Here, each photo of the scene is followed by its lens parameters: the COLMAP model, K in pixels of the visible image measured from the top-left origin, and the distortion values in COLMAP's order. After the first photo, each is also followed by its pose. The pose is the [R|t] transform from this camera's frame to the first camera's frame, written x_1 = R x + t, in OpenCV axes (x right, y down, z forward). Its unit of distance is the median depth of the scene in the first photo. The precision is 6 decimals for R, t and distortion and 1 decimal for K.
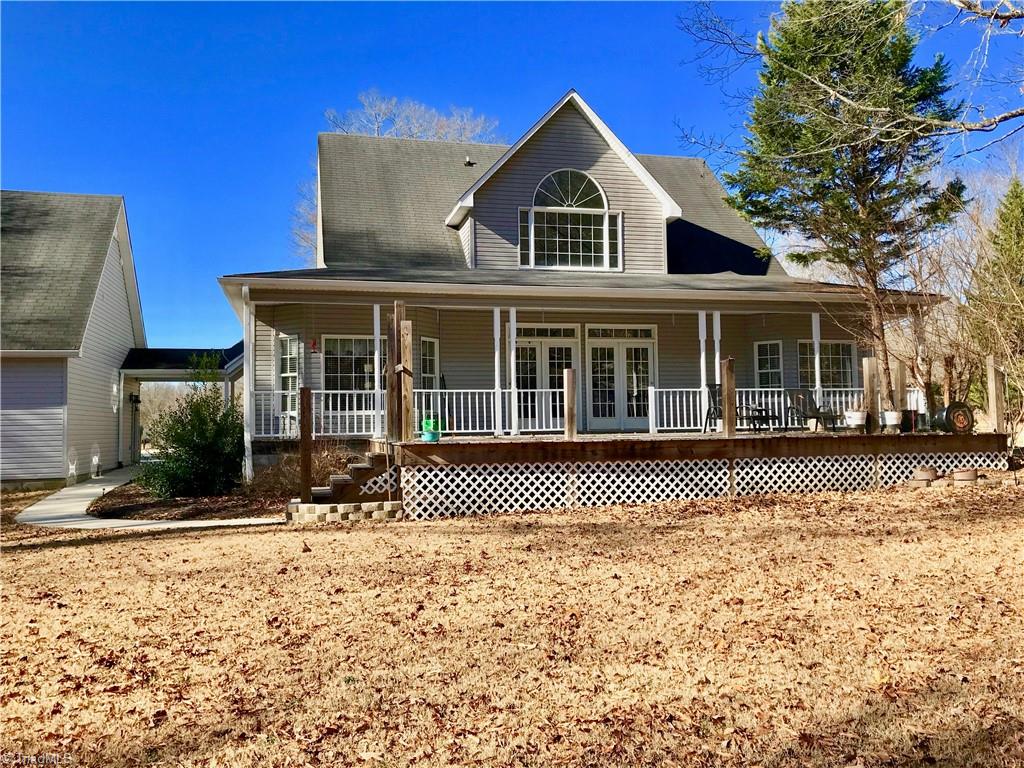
lens RADIAL K [[837.1, 0, 481.1], [0, 837.1, 384.1], [0, 0, 1]] dist [0.034247, -0.003064]
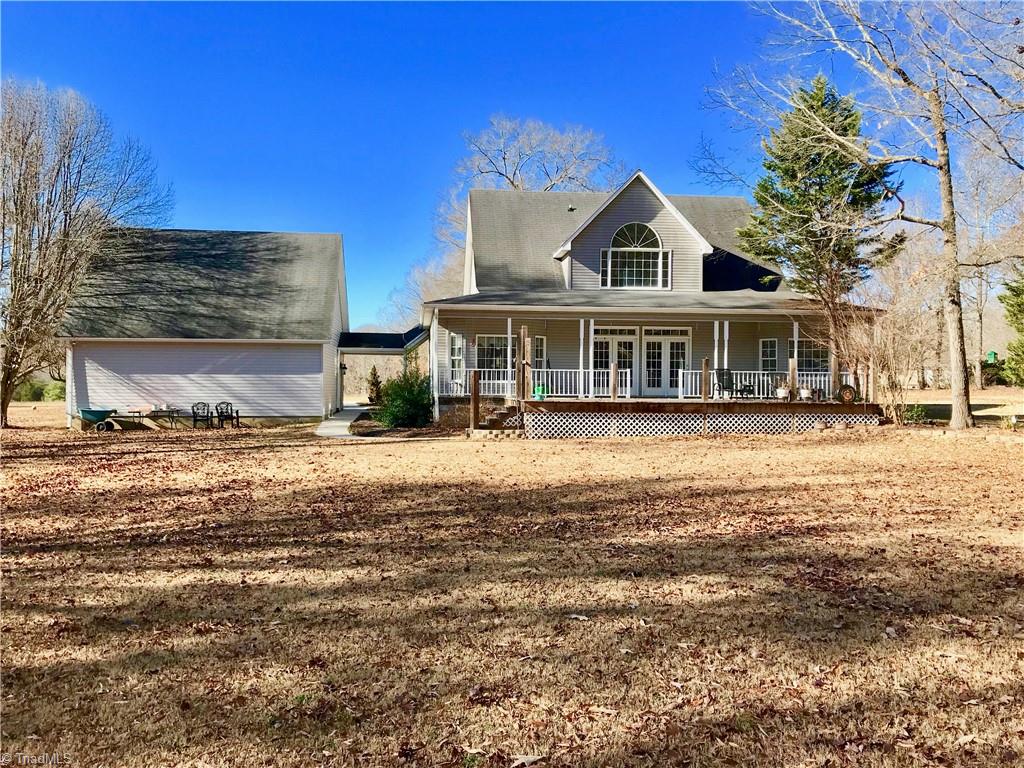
lens RADIAL K [[847.3, 0, 511.1], [0, 847.3, 381.7], [0, 0, 1]] dist [0.031719, -0.005793]
pose [[0.994957, 0.023373, -0.097536, 0.043146], [-0.018891, 0.998734, 0.046626, -0.042972], [0.098502, -0.044549, 0.994139, -0.637524]]
